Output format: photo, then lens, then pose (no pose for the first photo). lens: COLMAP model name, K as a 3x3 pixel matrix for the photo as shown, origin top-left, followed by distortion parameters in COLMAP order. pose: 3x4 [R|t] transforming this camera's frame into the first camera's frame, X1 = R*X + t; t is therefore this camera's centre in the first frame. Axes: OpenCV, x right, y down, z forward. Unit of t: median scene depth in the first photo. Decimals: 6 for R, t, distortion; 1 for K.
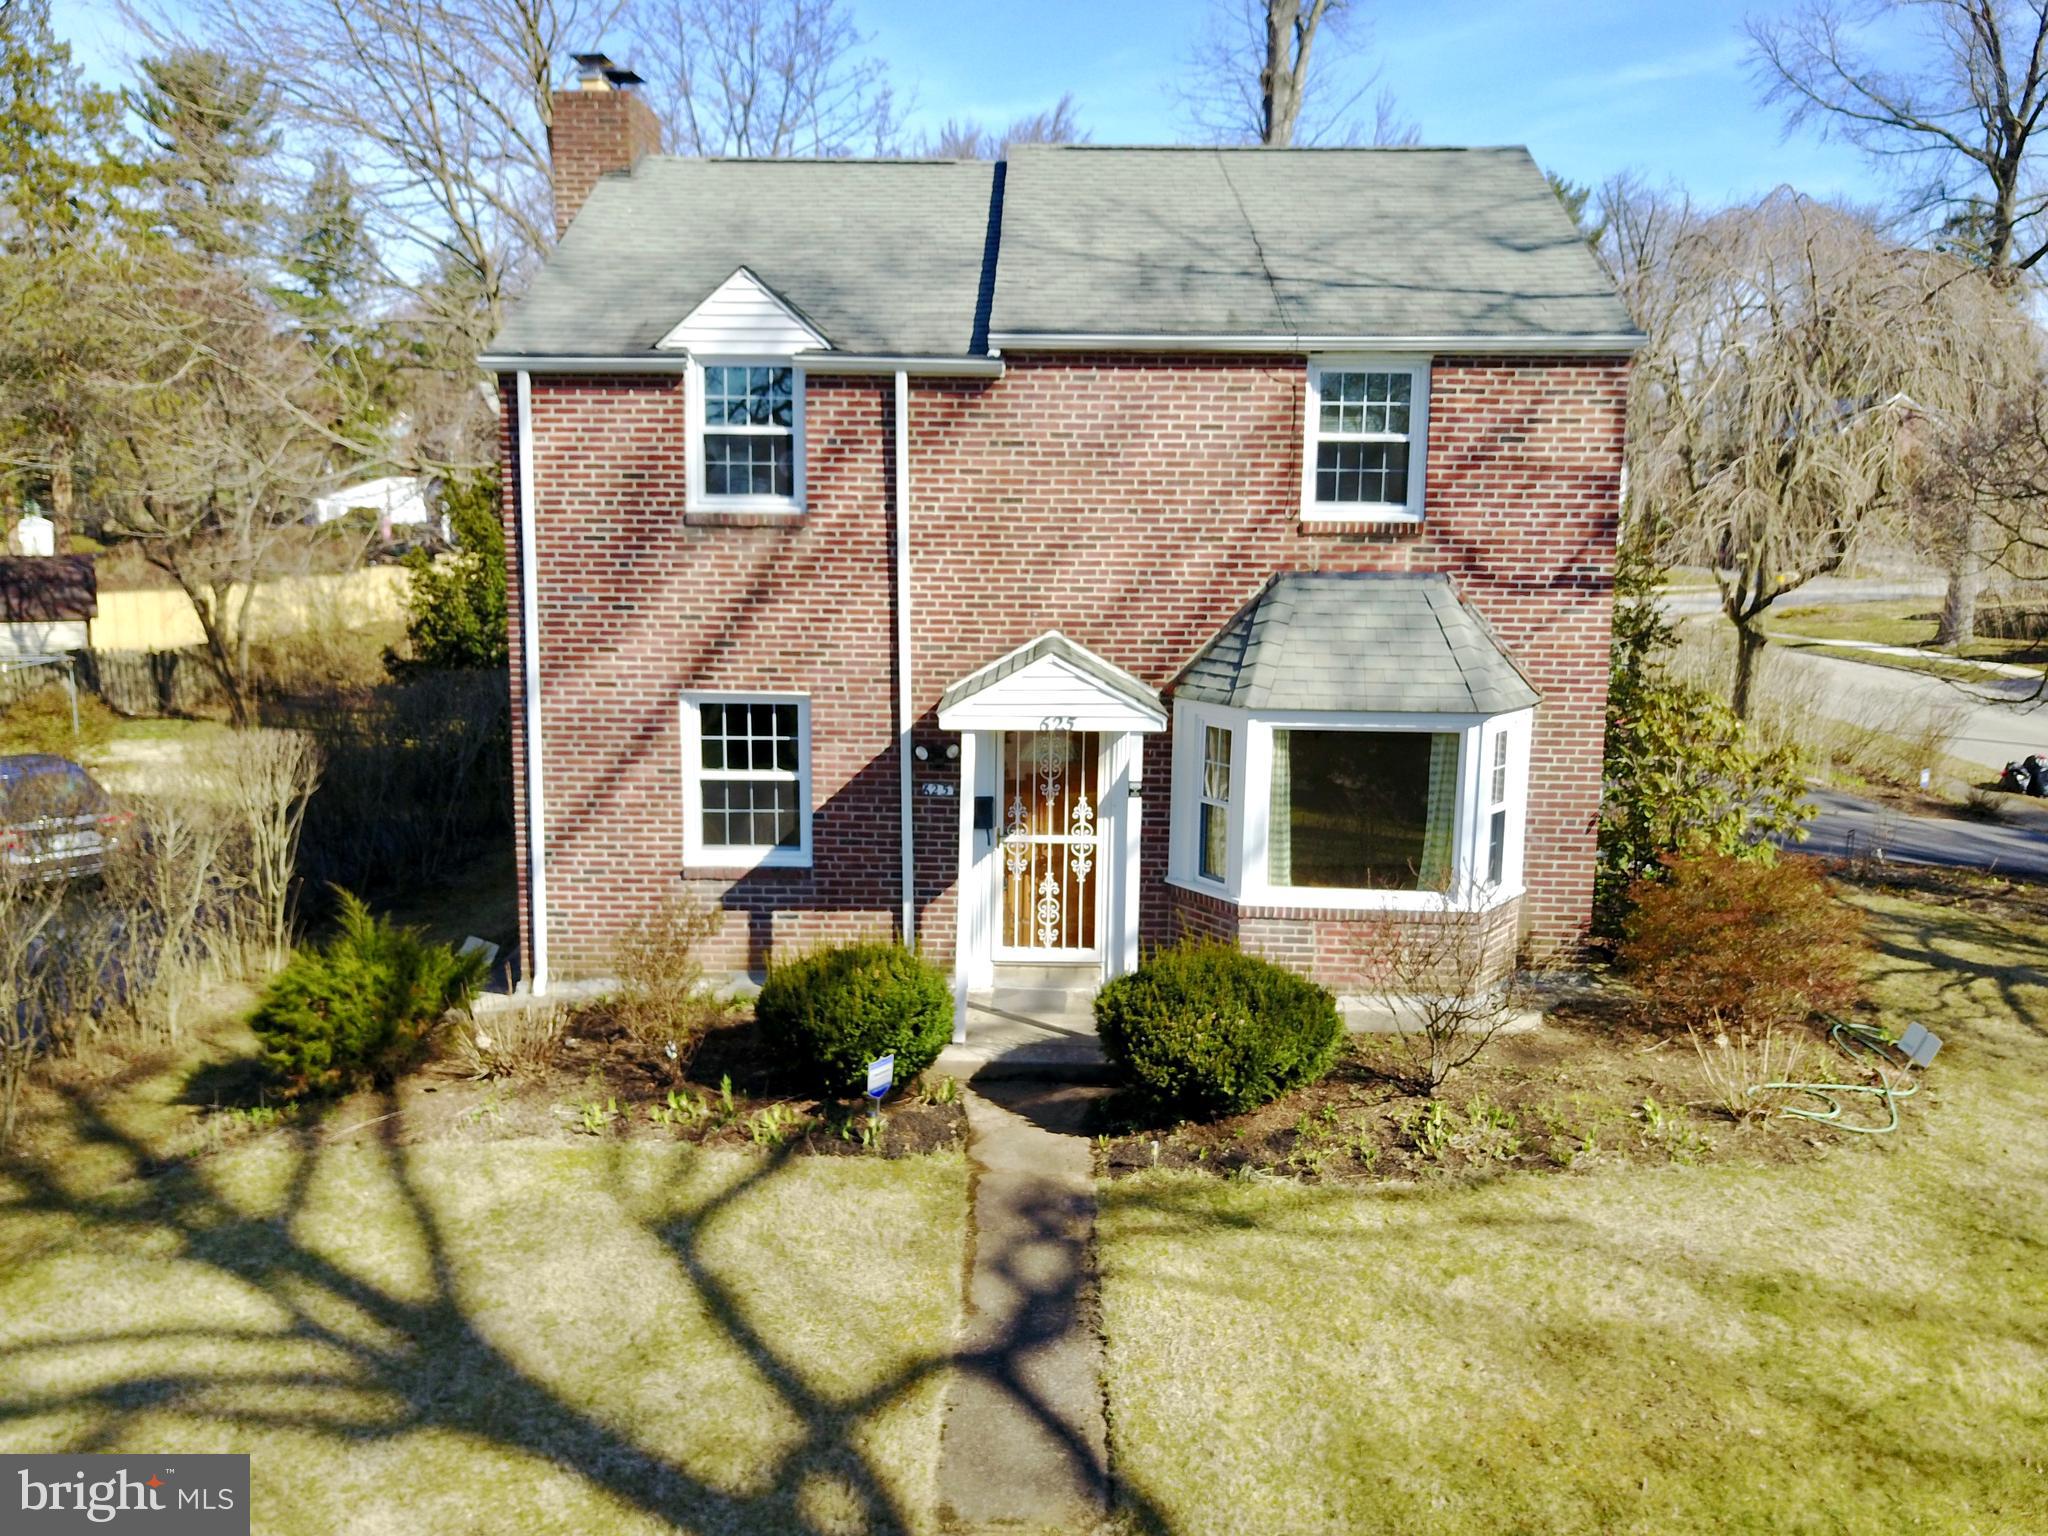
lens RADIAL K [[1574.9, 0, 1001.0], [0, 1574.9, 765.3], [0, 0, 1]] dist [0.047546, -0.077891]
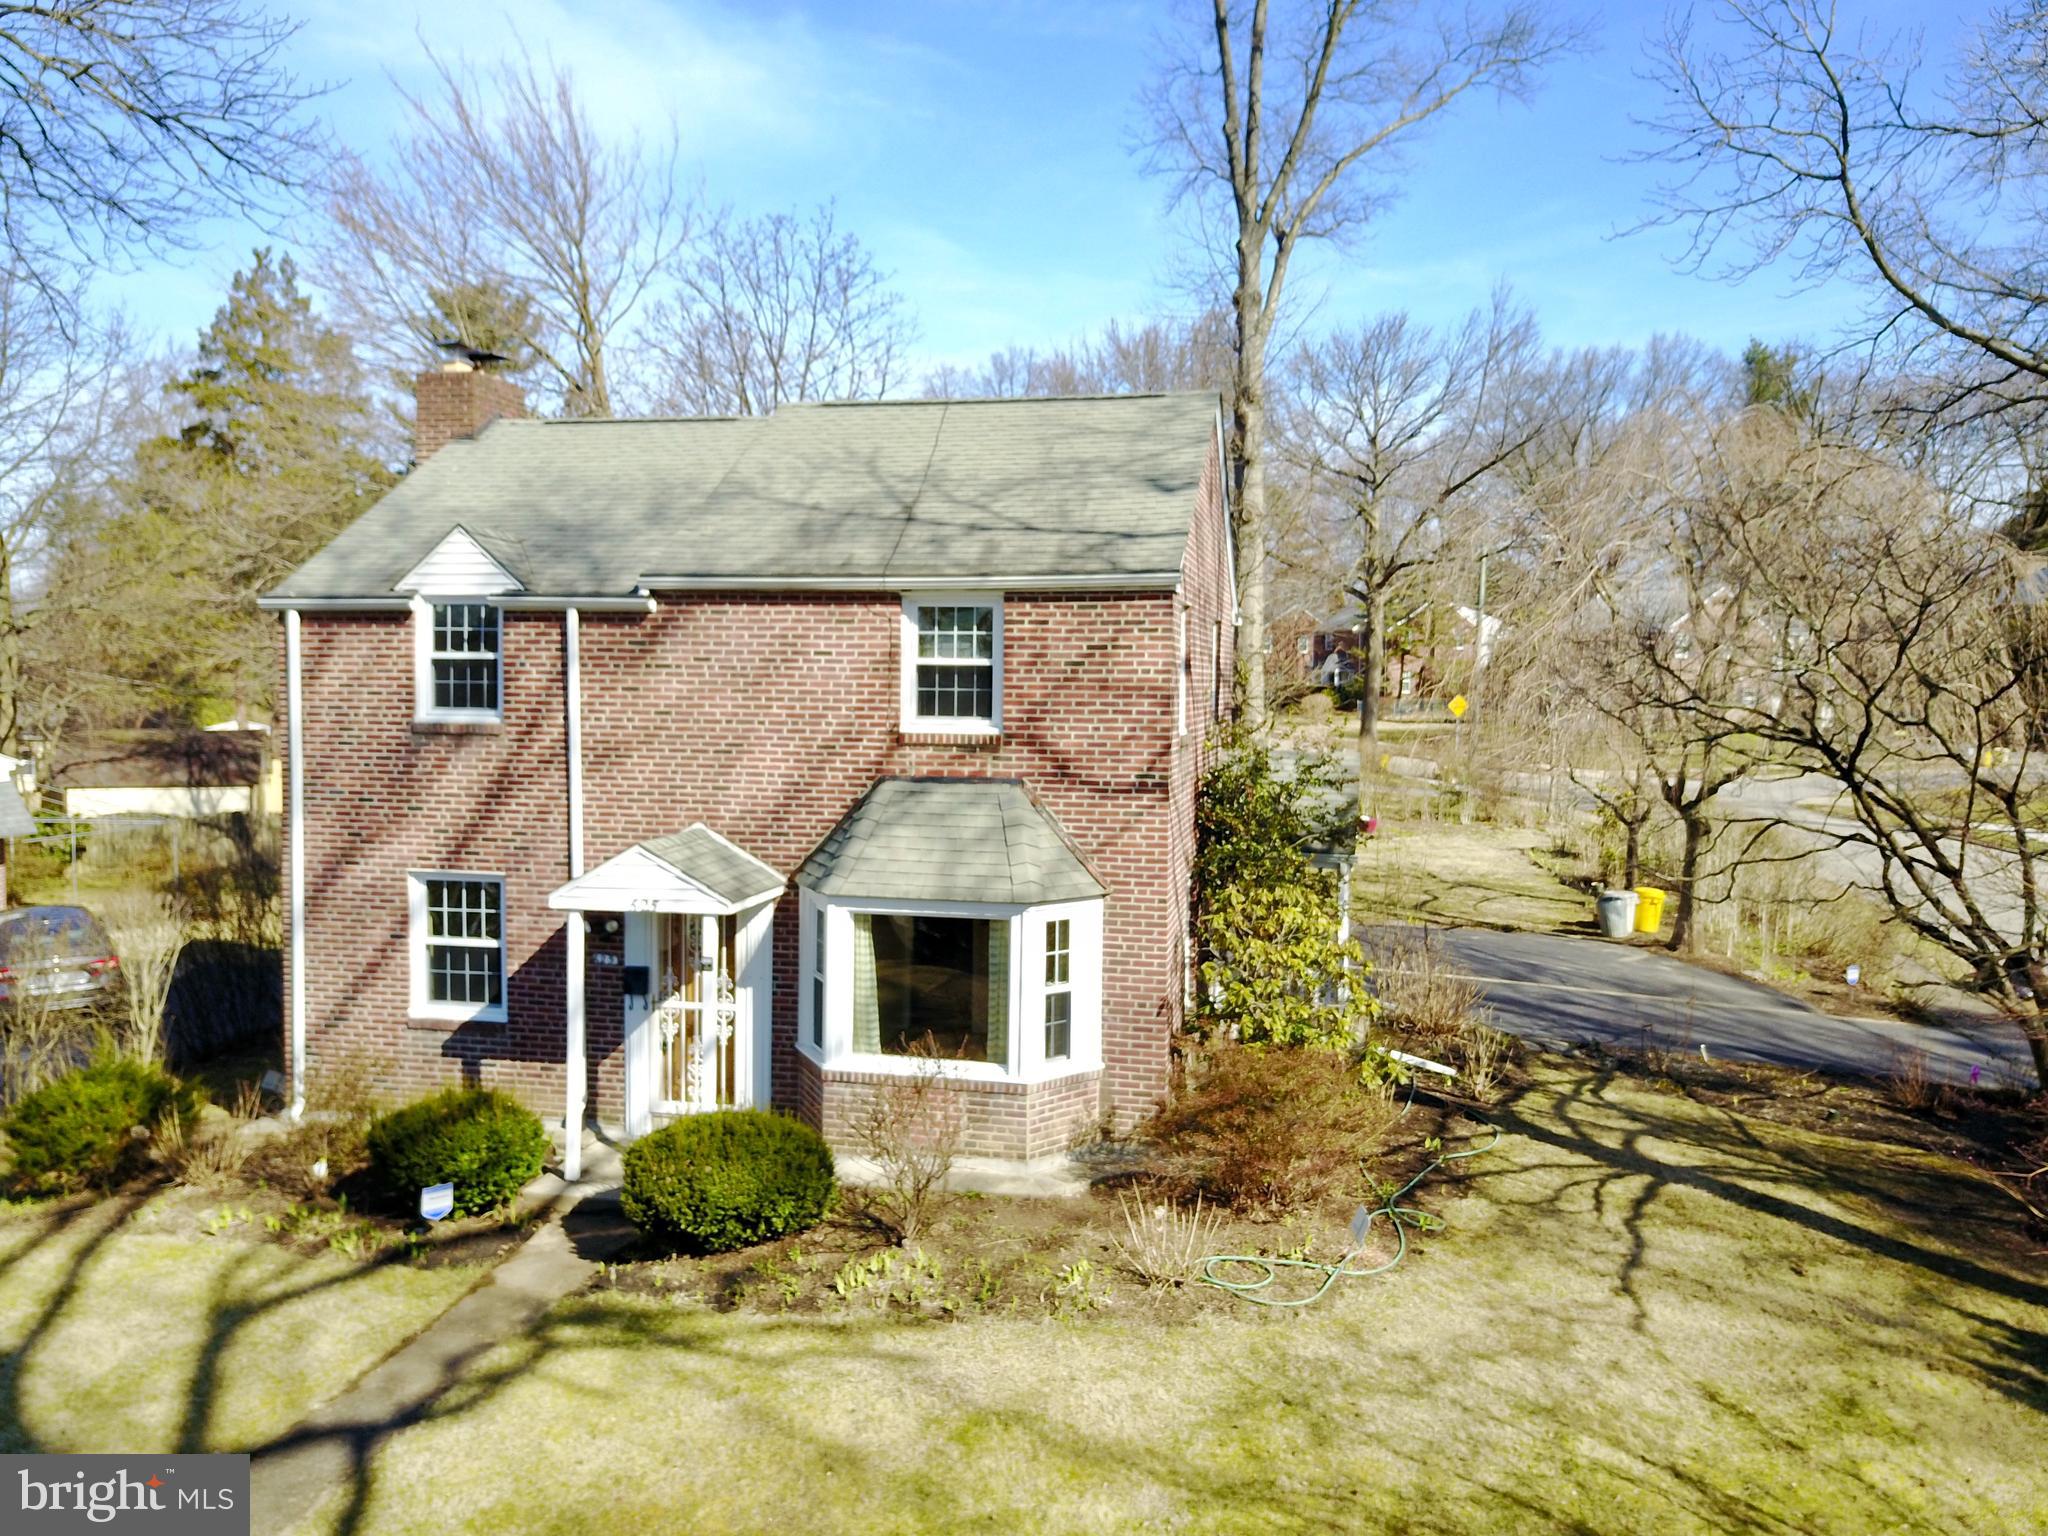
lens RADIAL K [[1565.9, 0, 992.6], [0, 1565.9, 741.4], [0, 0, 1]] dist [0.089314, -0.196021]
pose [[0.984586, 0.005357, -0.174820, 0.456295], [-0.025737, 0.993088, -0.114516, -0.018526], [0.172998, 0.117251, 0.977918, -0.108127]]
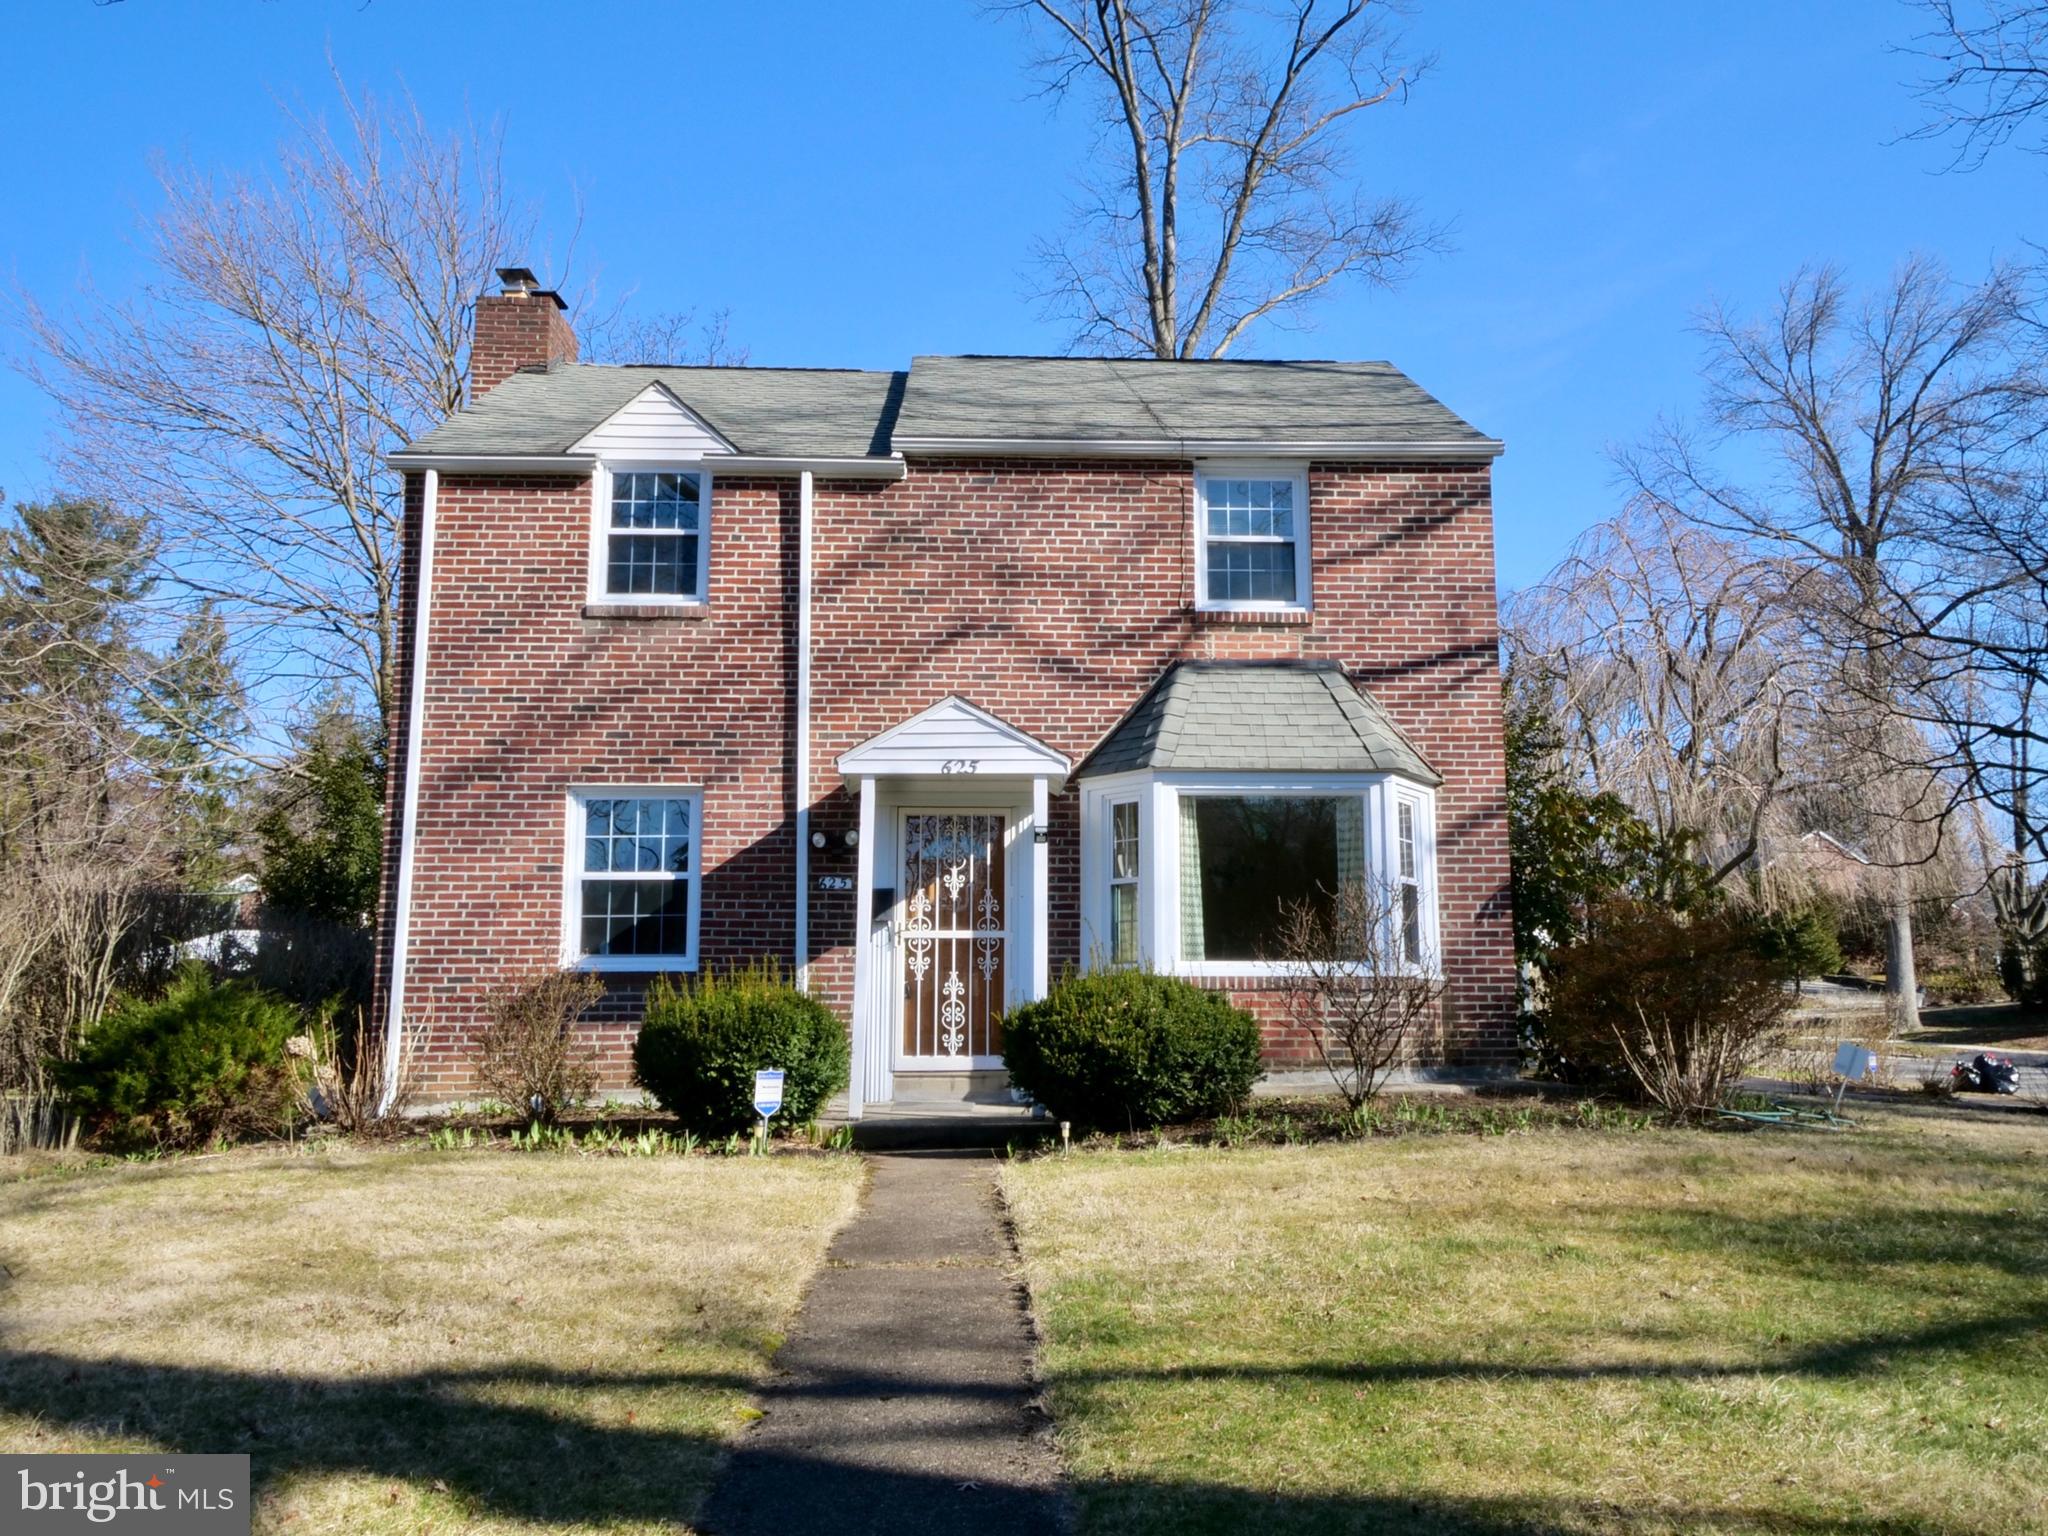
lens RADIAL K [[1715.0, 0, 1041.2], [0, 1715.0, 725.9], [0, 0, 1]] dist [0.007629, 0.011509]
pose [[0.996902, 0.000812, 0.078647, 0.002033], [0.024476, 0.947089, -0.320036, 0.269004], [-0.074746, 0.320970, 0.944135, -0.020895]]
